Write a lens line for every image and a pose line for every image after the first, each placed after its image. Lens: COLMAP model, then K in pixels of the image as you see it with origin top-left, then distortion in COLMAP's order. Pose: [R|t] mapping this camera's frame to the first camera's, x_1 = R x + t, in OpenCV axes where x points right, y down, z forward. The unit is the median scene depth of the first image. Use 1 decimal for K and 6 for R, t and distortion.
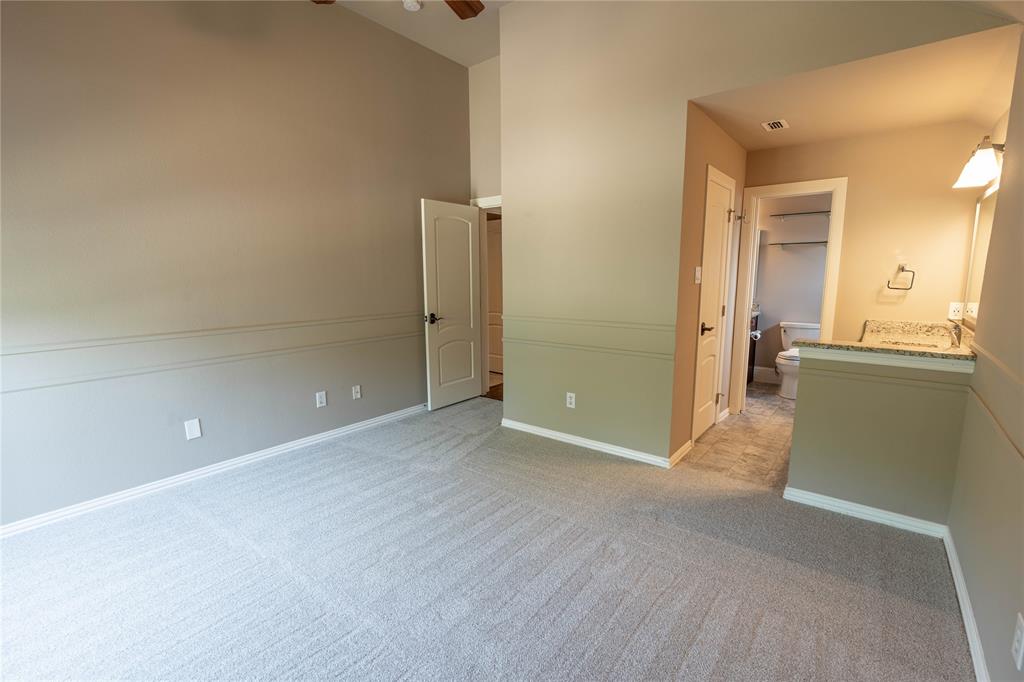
lens RADIAL K [[458.1, 0, 507.2], [0, 458.1, 340.3], [0, 0, 1]] dist [0.000056, -0.000479]
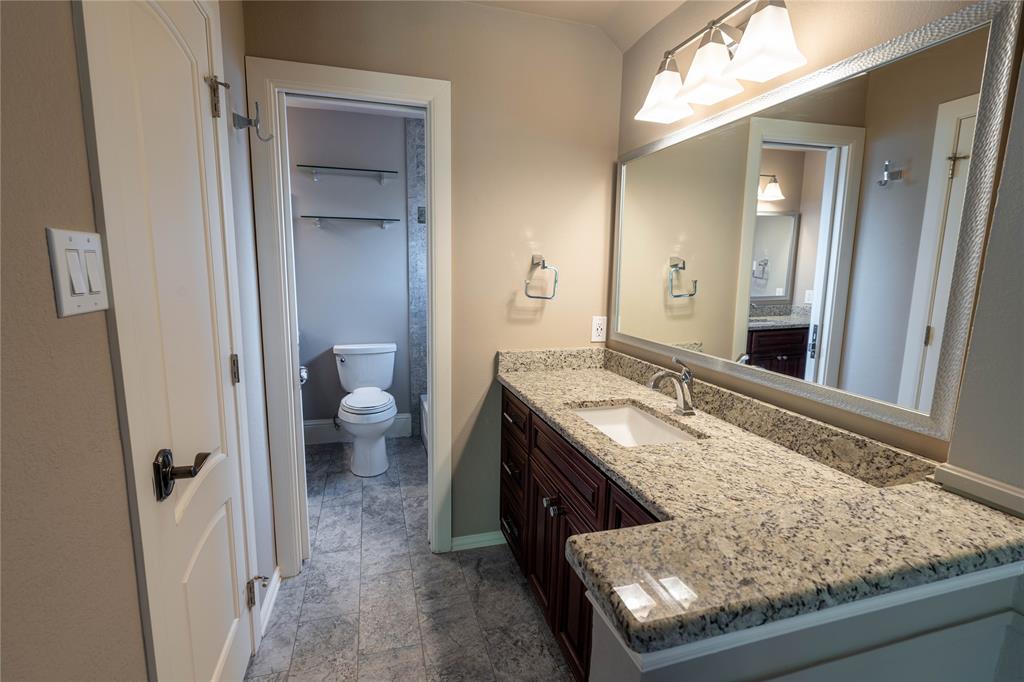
lens RADIAL K [[458.1, 0, 505.3], [0, 458.1, 341.6], [0, 0, 1]] dist [0.000056, -0.000479]
pose [[0.559970, -0.115098, 0.820479, 0.306506], [0.100209, 0.992442, 0.070830, -0.092650], [-0.822430, 0.042556, 0.567272, 0.636788]]
